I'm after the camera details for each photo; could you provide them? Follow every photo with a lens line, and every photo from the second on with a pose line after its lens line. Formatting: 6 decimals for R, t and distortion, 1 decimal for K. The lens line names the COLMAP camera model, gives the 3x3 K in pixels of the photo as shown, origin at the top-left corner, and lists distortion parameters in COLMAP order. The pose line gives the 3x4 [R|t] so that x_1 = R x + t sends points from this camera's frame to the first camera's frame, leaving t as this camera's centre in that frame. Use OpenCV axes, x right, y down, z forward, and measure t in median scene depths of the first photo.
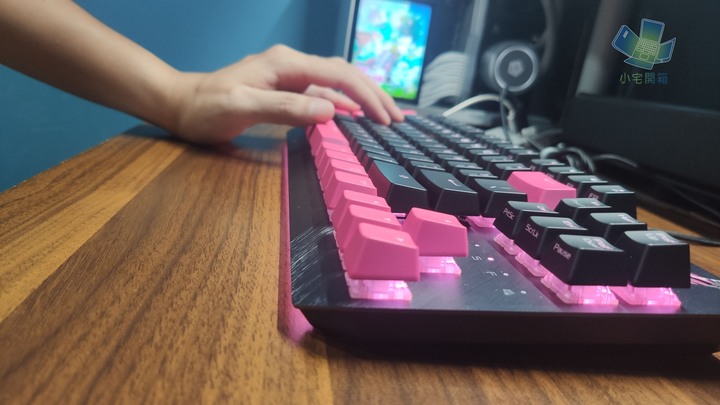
lens RADIAL K [[568.2, 0, 361.7], [0, 568.2, 207.6], [0, 0, 1]] dist [-0.012238, -0.020551]
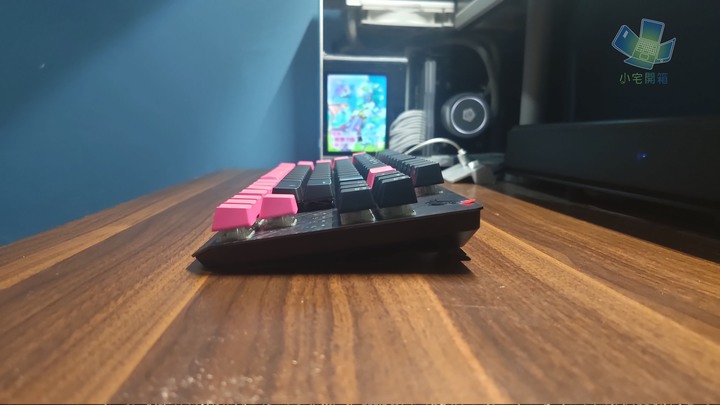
lens RADIAL K [[568.2, 0, 359.0], [0, 568.2, 200.3], [0, 0, 1]] dist [-0.012238, -0.020551]
pose [[0.988316, -0.133390, -0.073744, 0.115706], [0.121891, 0.982186, -0.143018, 0.069936], [0.091508, 0.132358, 0.986969, -0.159198]]
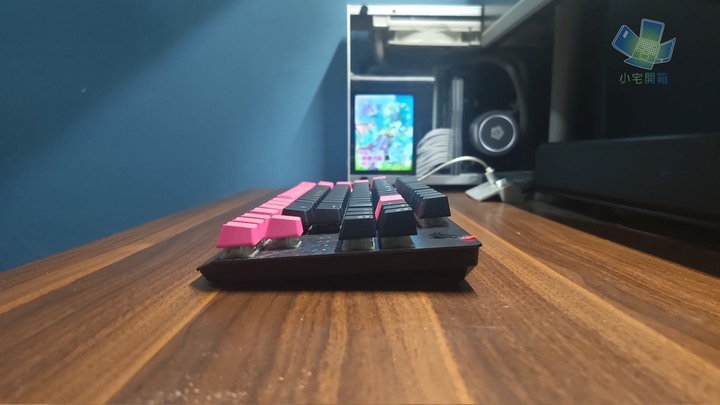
lens RADIAL K [[568.2, 0, 357.9], [0, 568.2, 199.2], [0, 0, 1]] dist [-0.012238, -0.020551]
pose [[0.981006, -0.138515, -0.135796, 0.136934], [0.112361, 0.976431, -0.184275, 0.072570], [0.158121, 0.165516, 0.973449, -0.161669]]
